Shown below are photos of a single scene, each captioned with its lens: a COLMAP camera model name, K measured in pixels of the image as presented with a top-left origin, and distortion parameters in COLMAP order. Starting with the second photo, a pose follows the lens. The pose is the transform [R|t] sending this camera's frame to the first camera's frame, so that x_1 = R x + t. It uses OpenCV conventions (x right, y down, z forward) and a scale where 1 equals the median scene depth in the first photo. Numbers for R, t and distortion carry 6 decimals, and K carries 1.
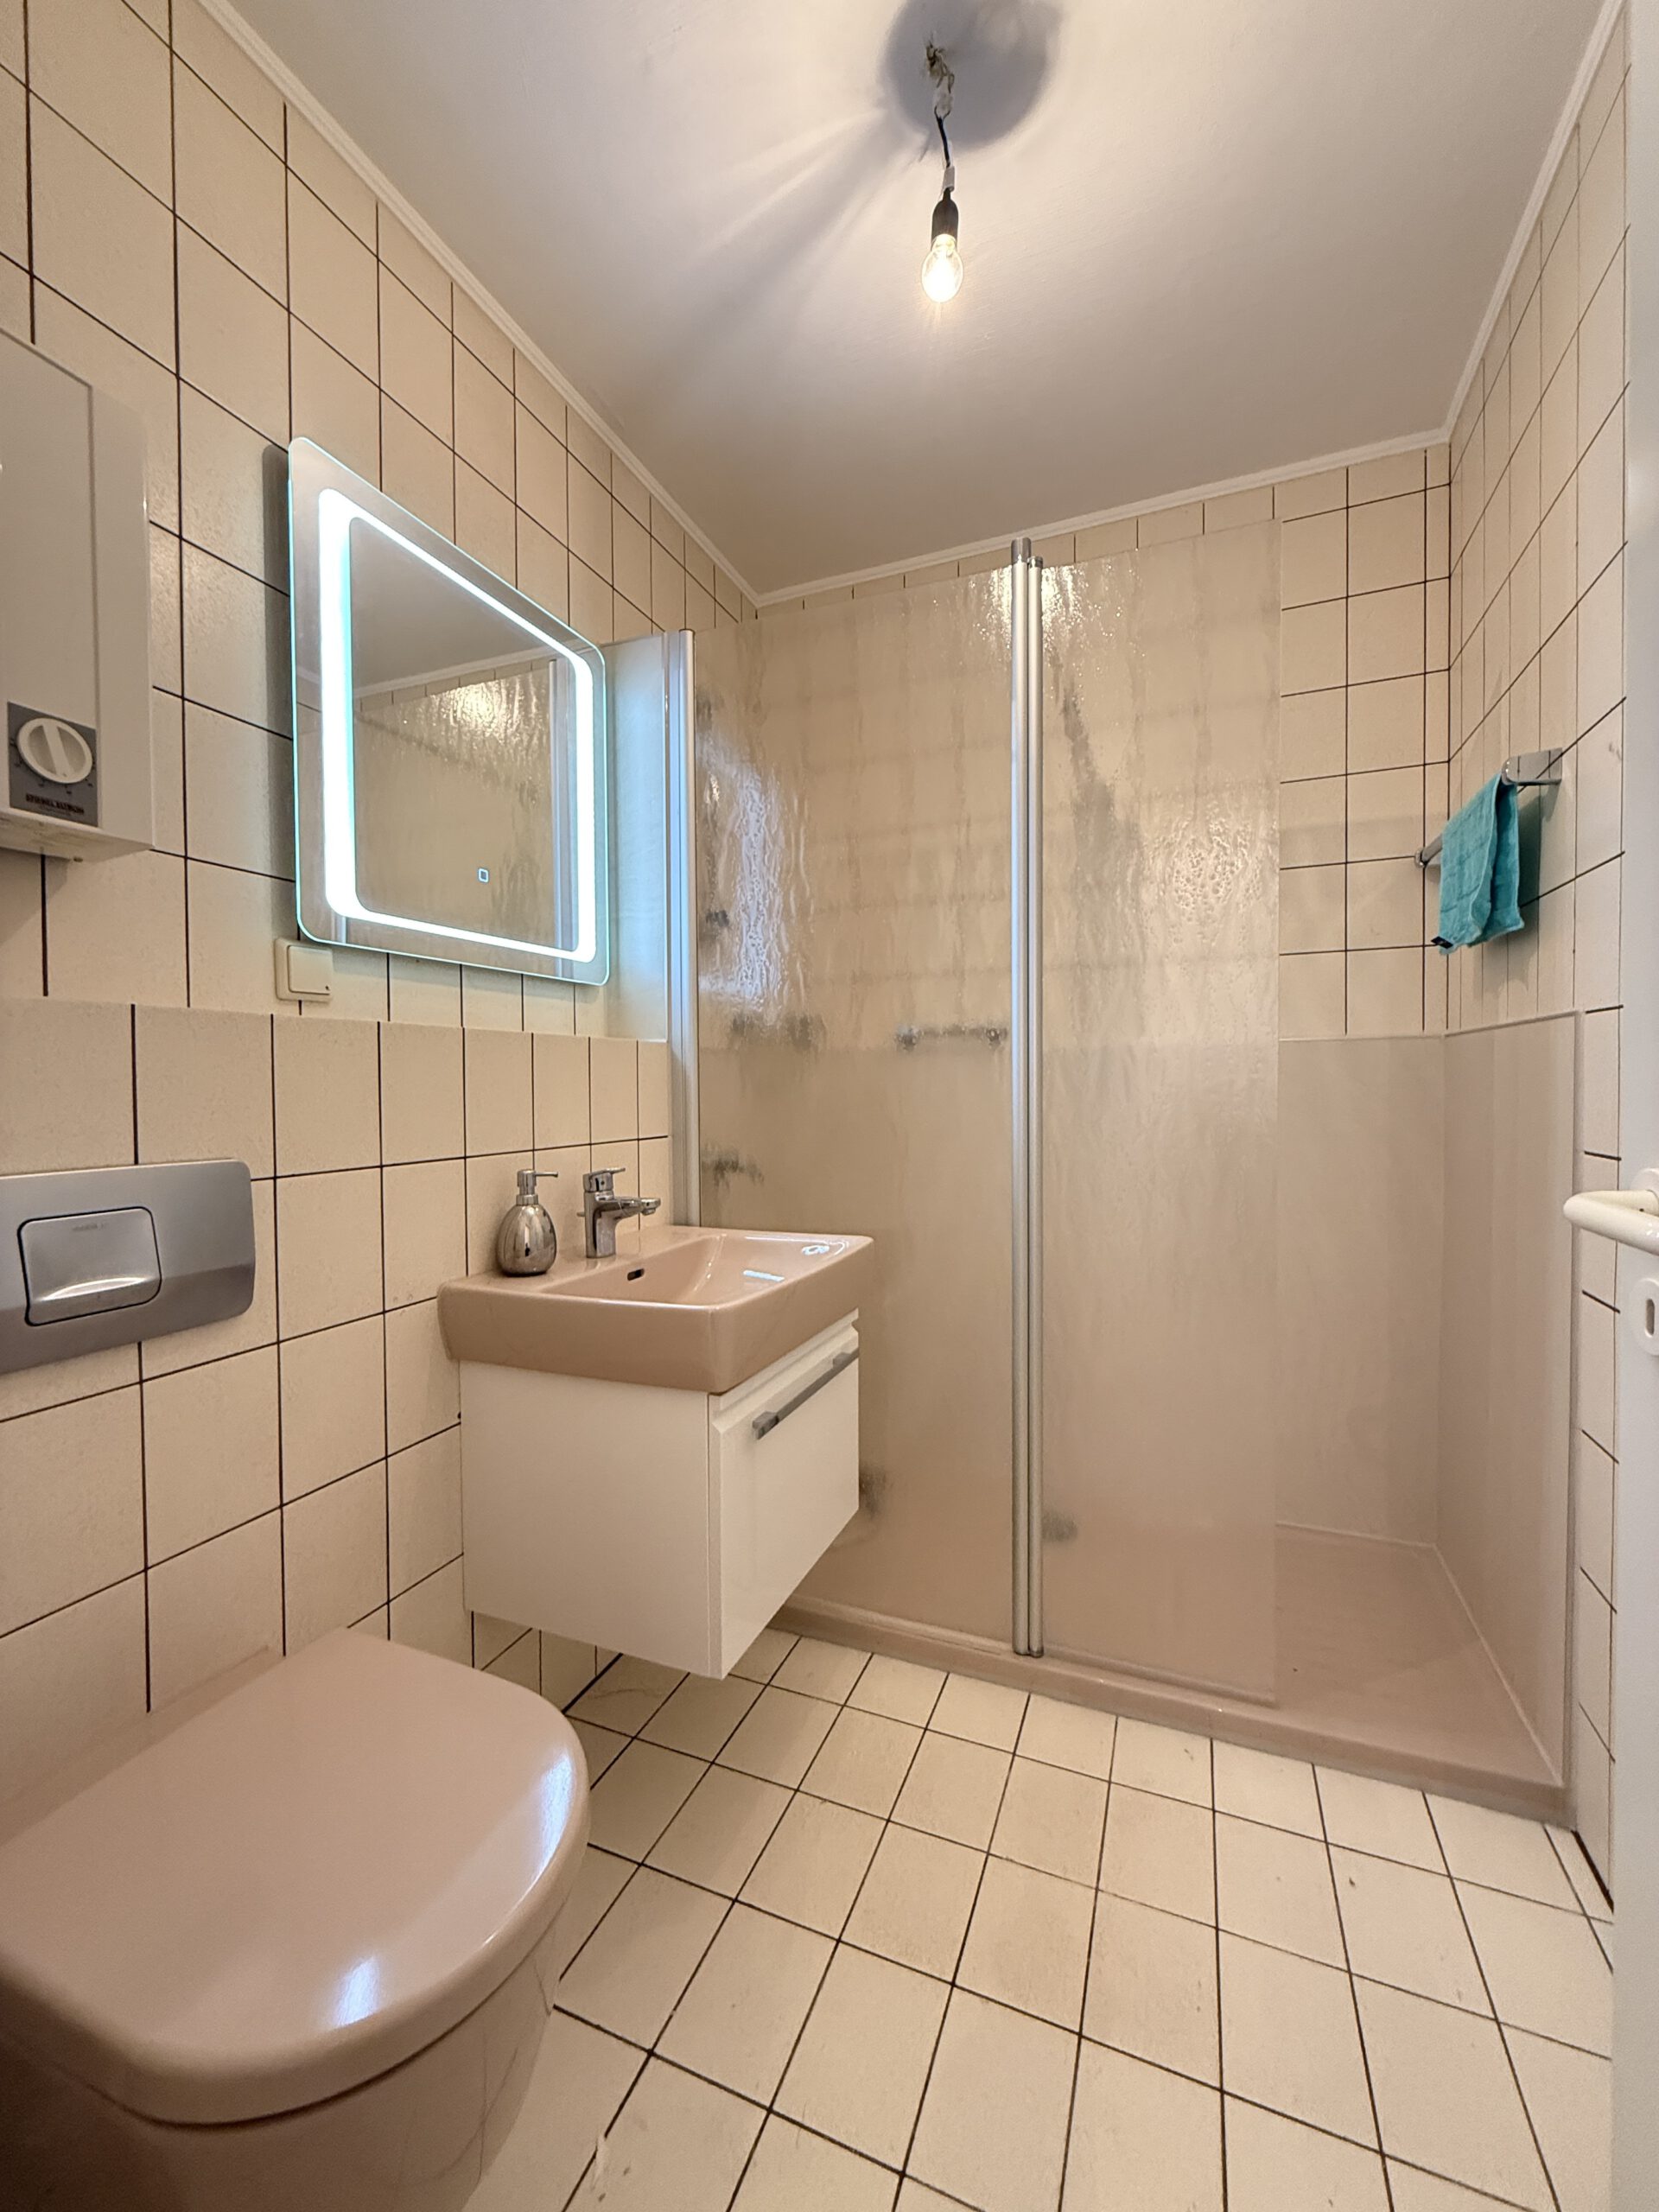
lens RADIAL K [[878.2, 0, 830.6], [0, 878.2, 1104.2], [0, 0, 1]] dist [0.003155, 0.000116]
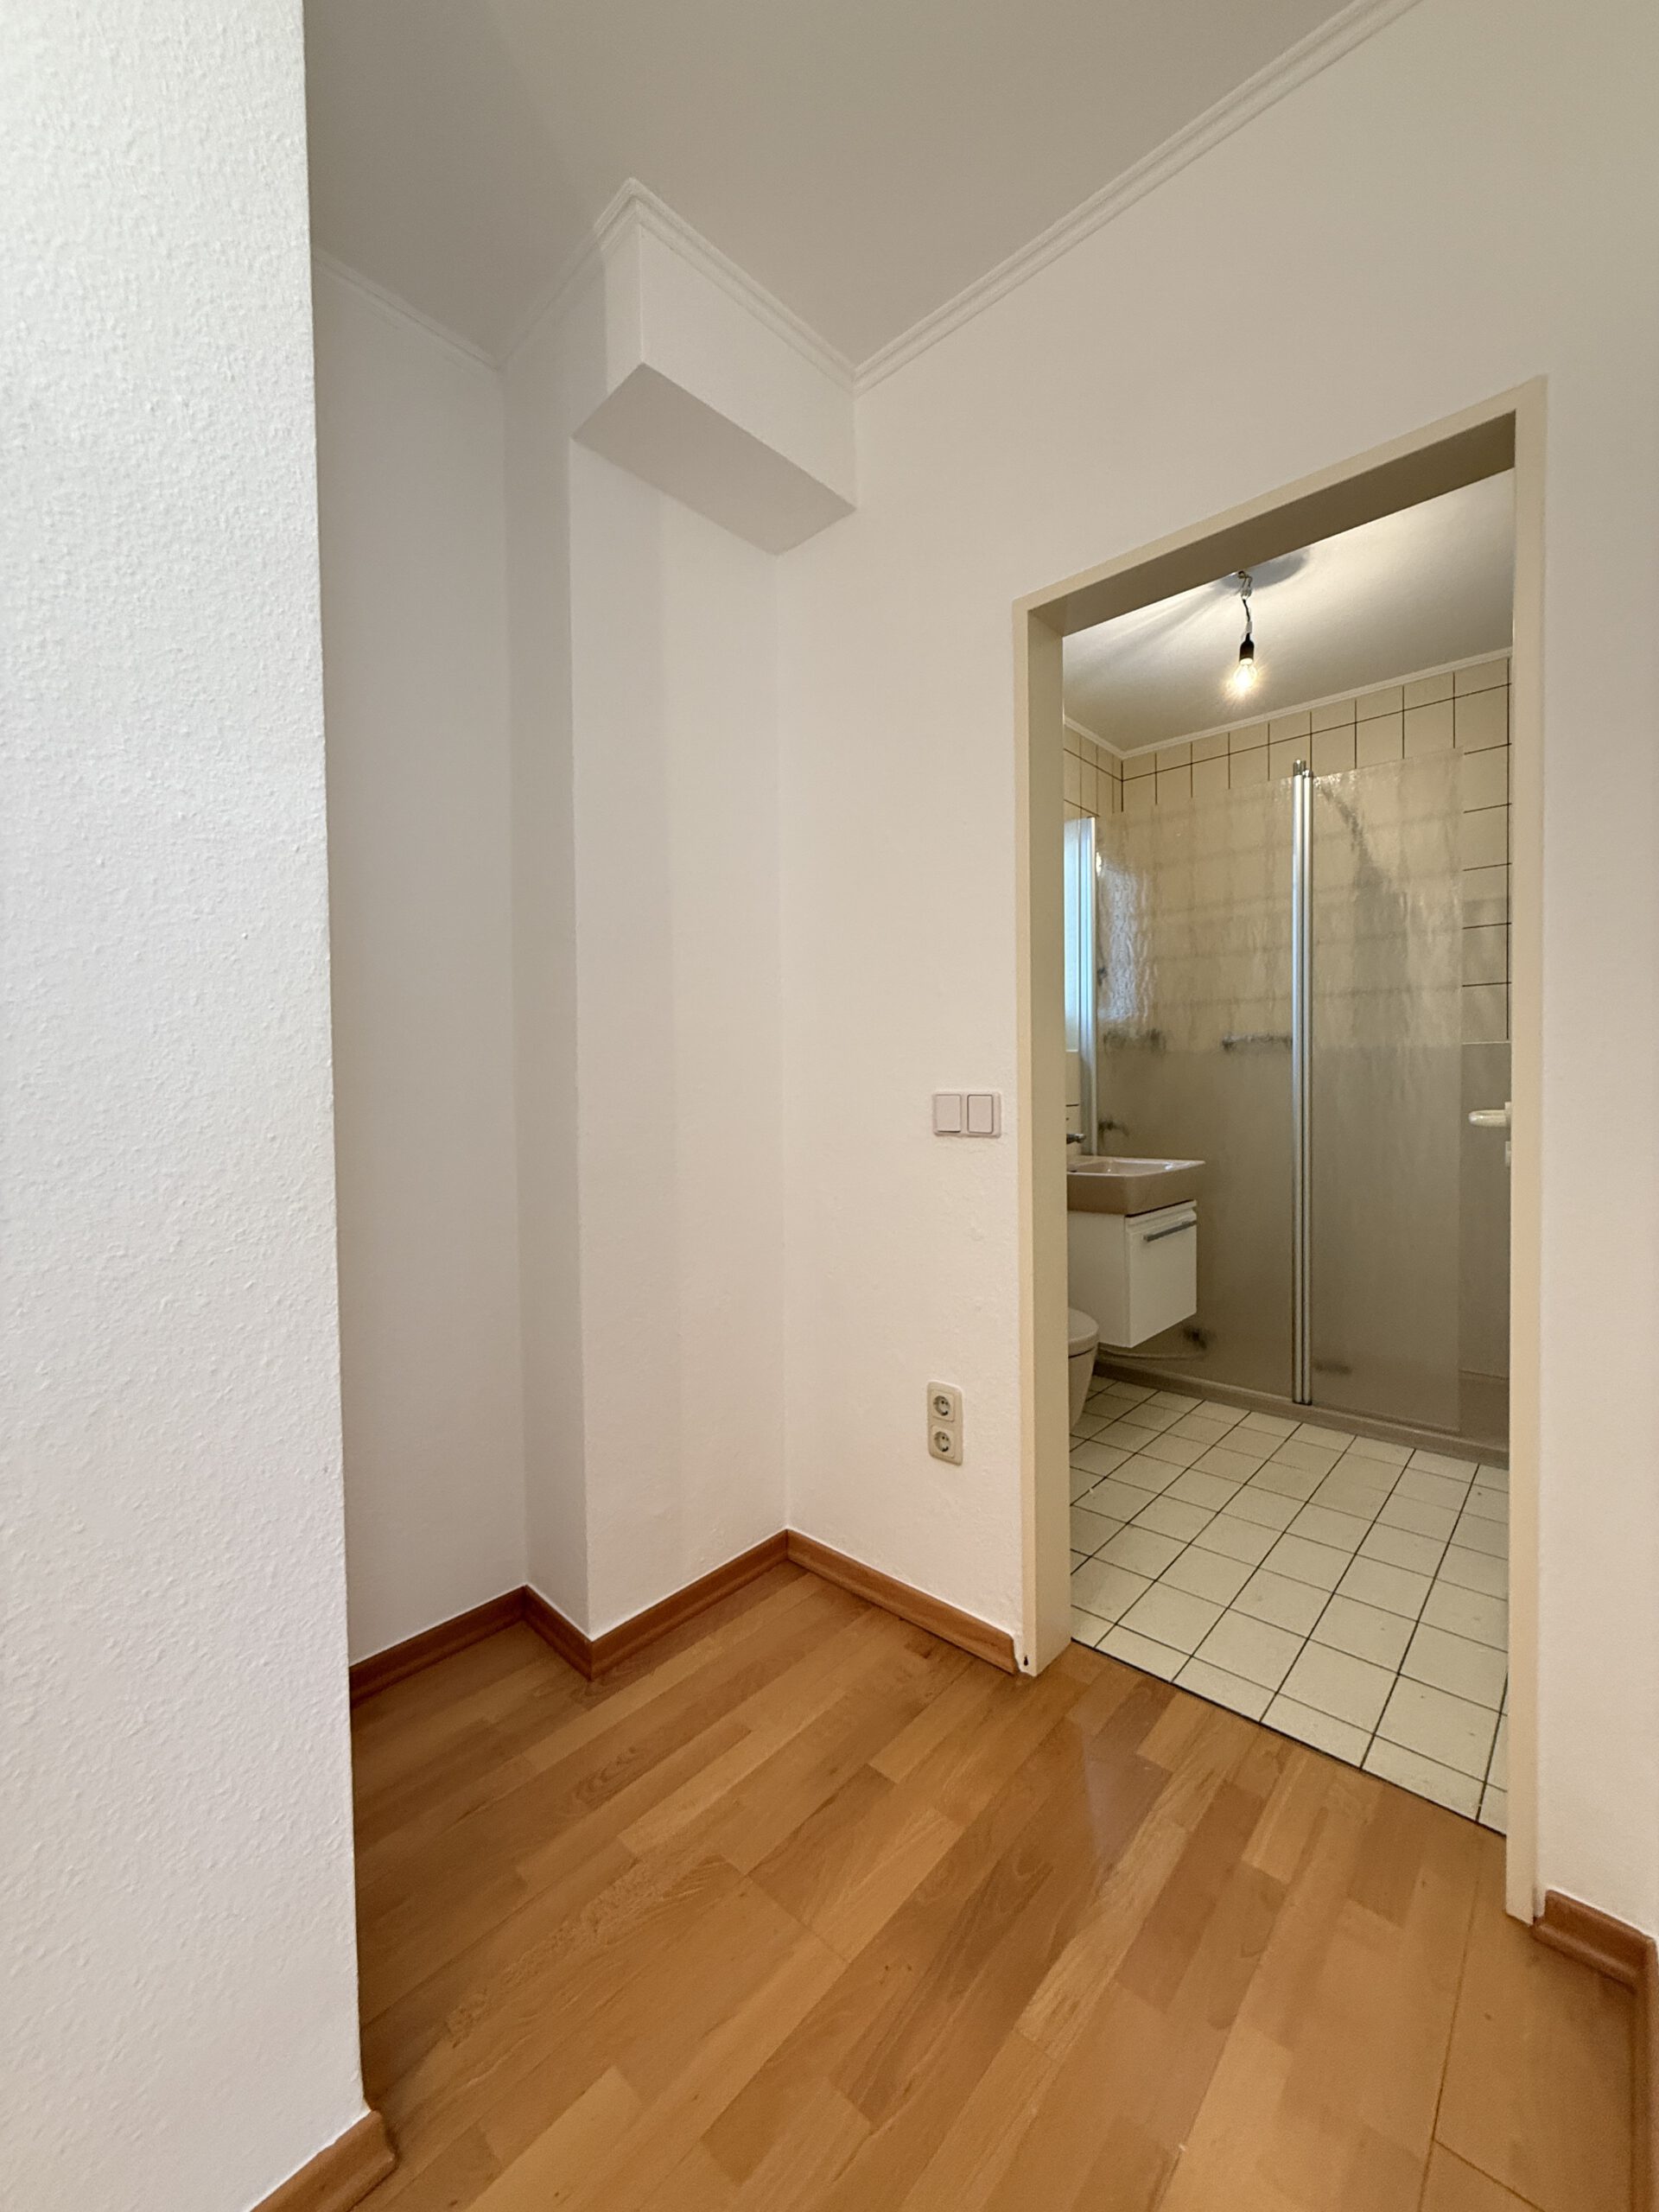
lens RADIAL K [[878.2, 0, 827.5], [0, 878.2, 1100.8], [0, 0, 1]] dist [0.003155, 0.000116]
pose [[0.938215, 0.002924, -0.346041, -0.049750], [0.000985, 0.999938, 0.011122, 0.008867], [0.346052, -0.010776, 0.938153, -0.856612]]
